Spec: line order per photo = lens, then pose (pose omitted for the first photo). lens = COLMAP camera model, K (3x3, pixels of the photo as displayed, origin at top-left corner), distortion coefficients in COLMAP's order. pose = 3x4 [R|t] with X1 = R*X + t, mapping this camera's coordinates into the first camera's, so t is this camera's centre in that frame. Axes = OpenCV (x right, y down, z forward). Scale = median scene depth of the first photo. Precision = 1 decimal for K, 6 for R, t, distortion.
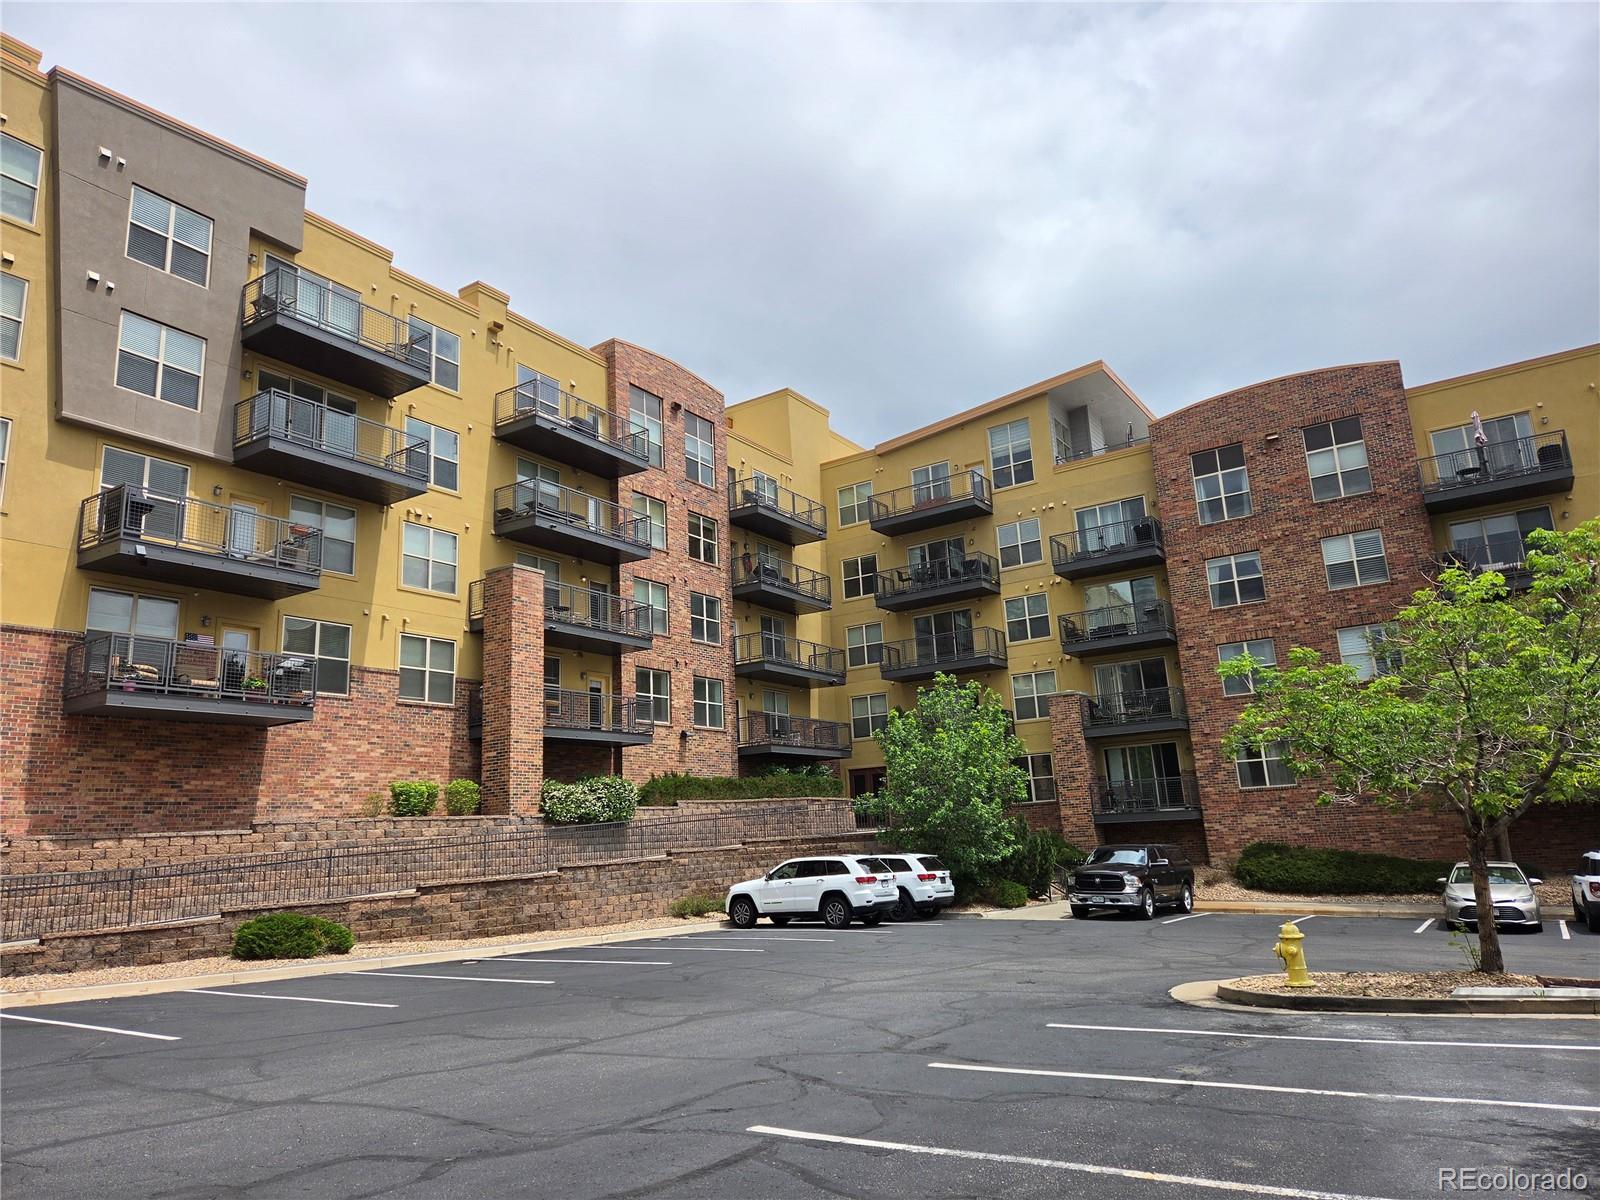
lens RADIAL K [[1034.1, 0, 800.0], [0, 1034.1, 600.0], [0, 0, 1]] dist [0.084197, -0.077966]
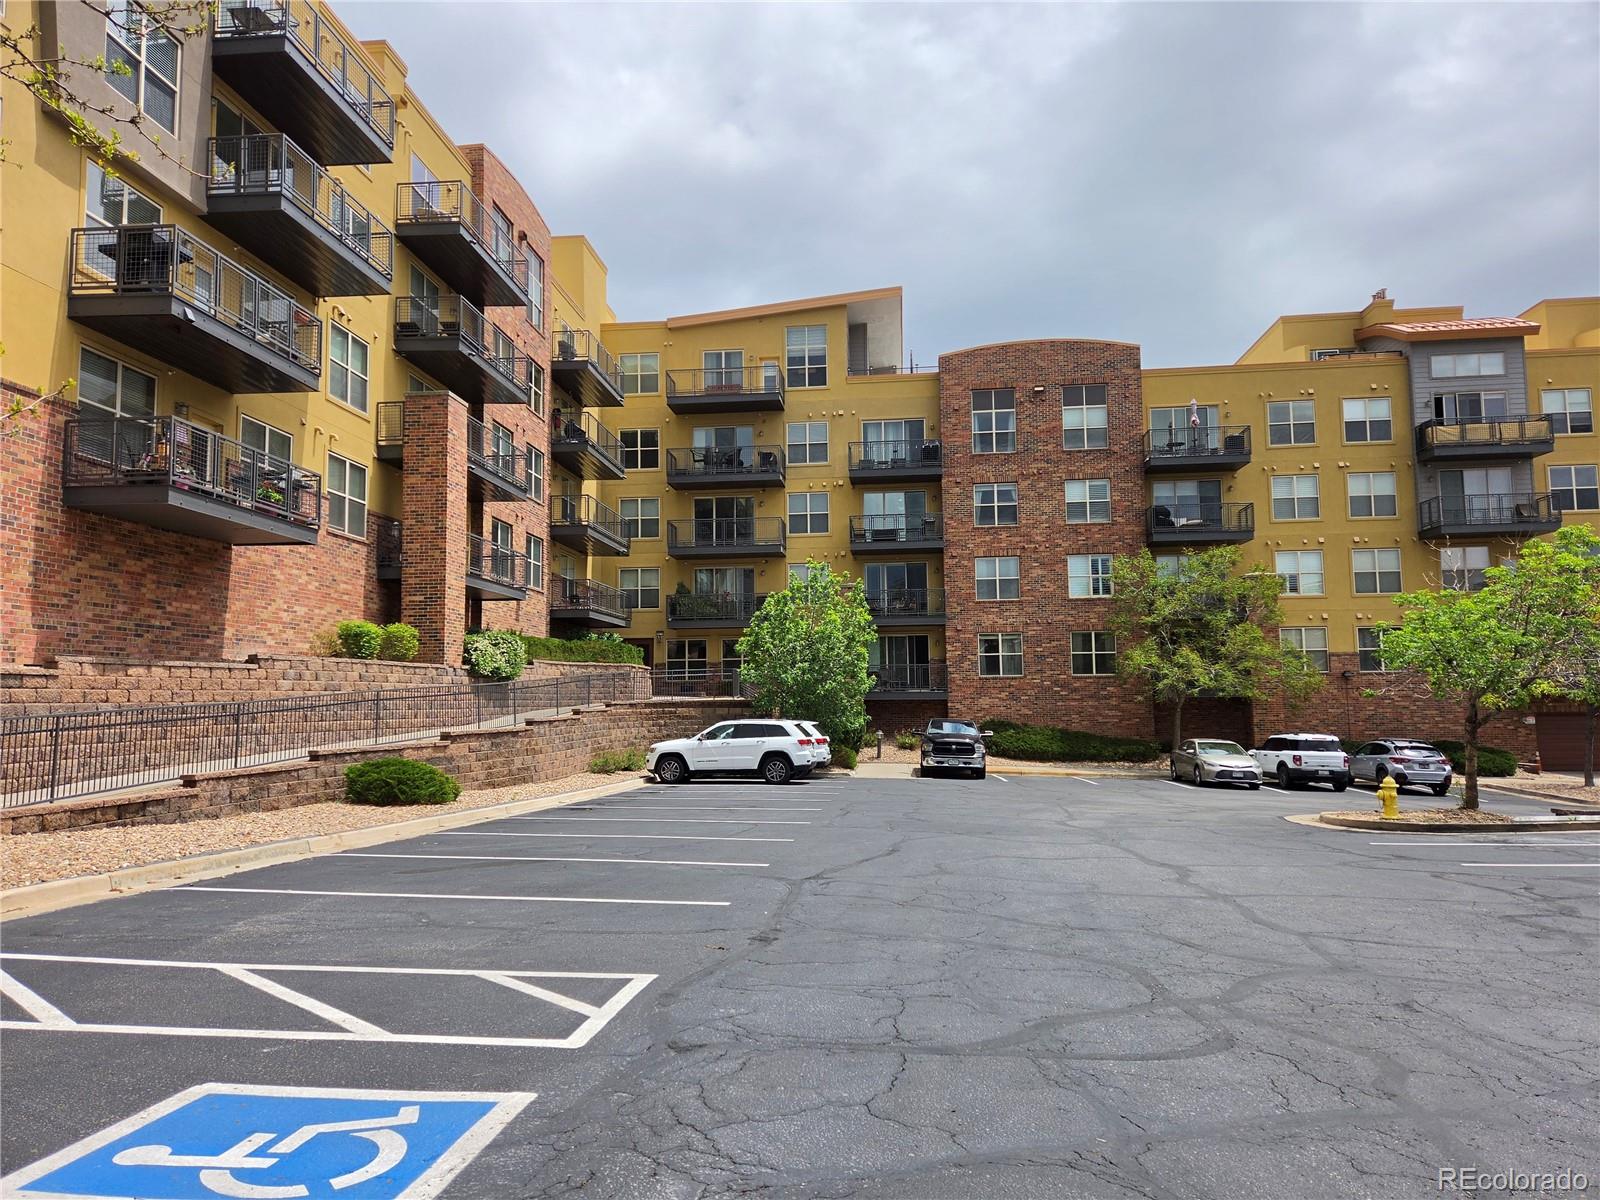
lens RADIAL K [[1034.1, 0, 800.0], [0, 1034.1, 600.0], [0, 0, 1]] dist [0.084197, -0.077966]
pose [[0.891766, 0.086451, 0.444161, -0.293034], [-0.137797, 0.986842, 0.084585, 0.018655], [-0.431004, -0.136634, 0.891945, 0.028770]]
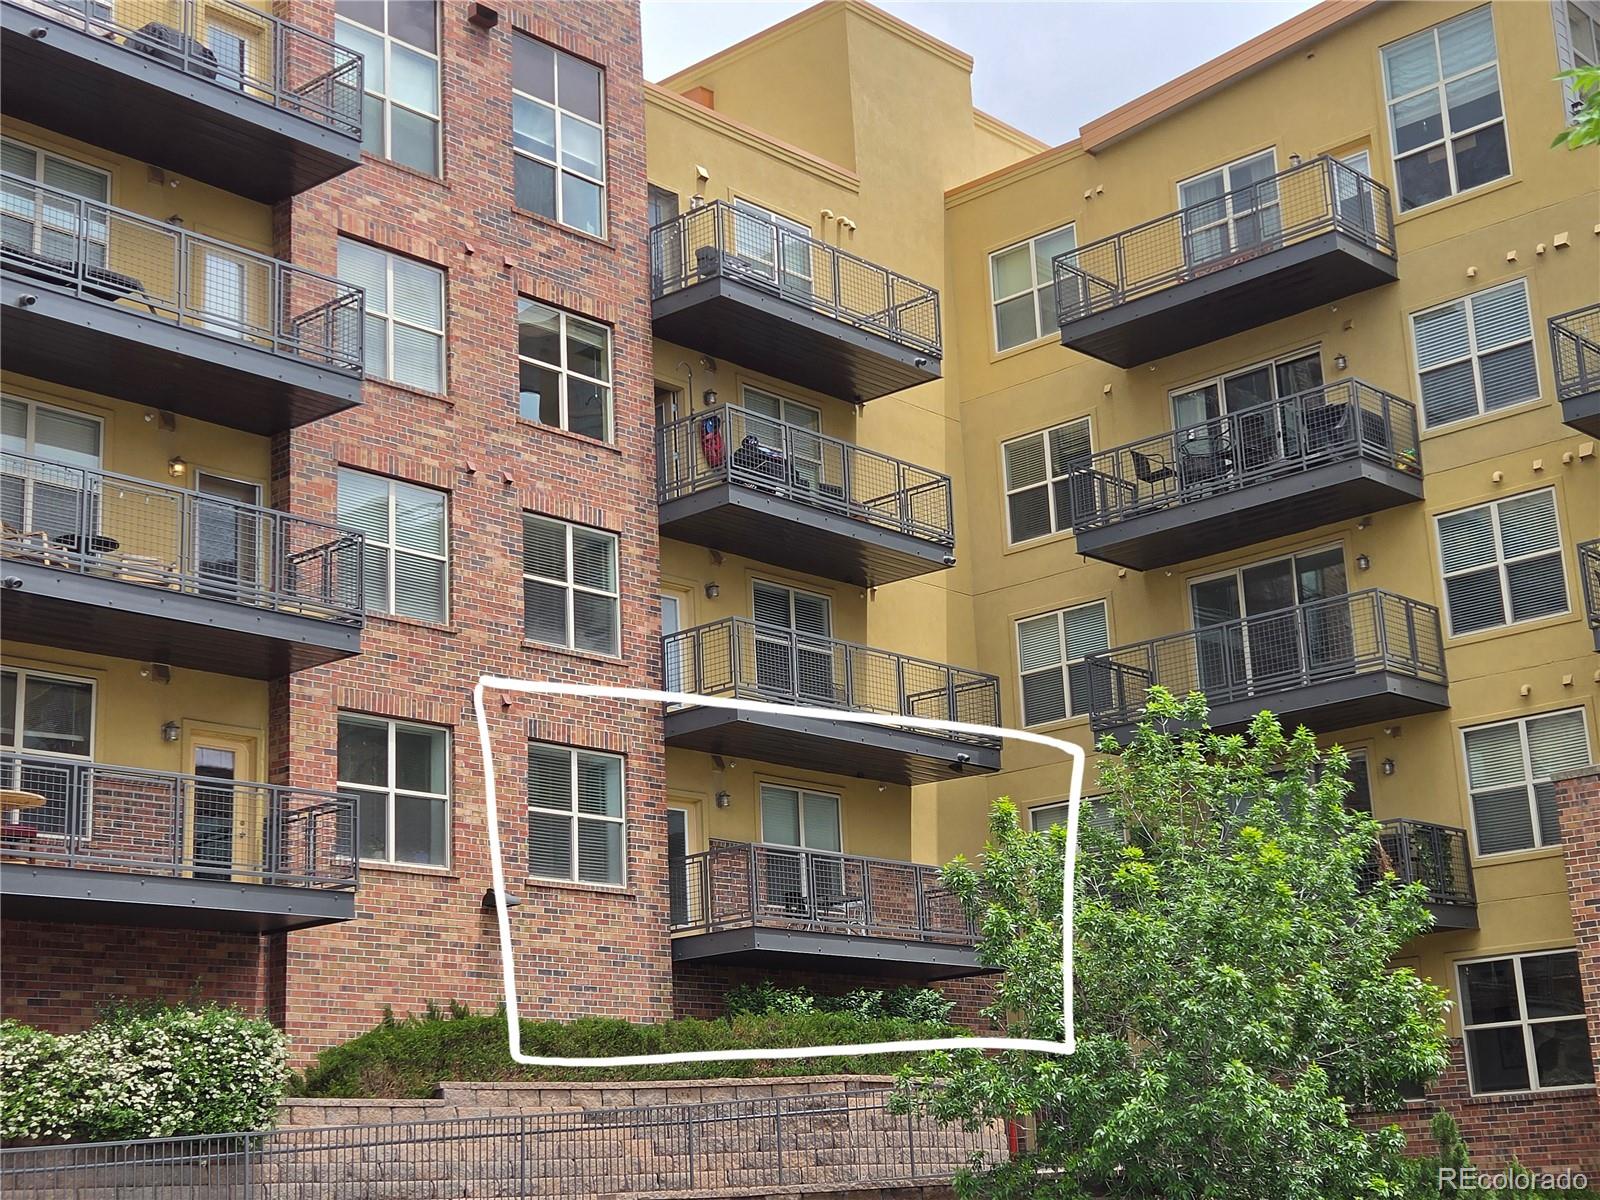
lens RADIAL K [[2329.4, 0, 795.6], [0, 2329.4, 598.1], [0, 0, 1]] dist [0.054653, 0.023507]
pose [[0.989226, -0.033049, -0.142620, 0.107316], [0.029359, 0.999179, -0.027901, 0.049378], [0.143425, 0.023413, 0.989384, 0.206296]]
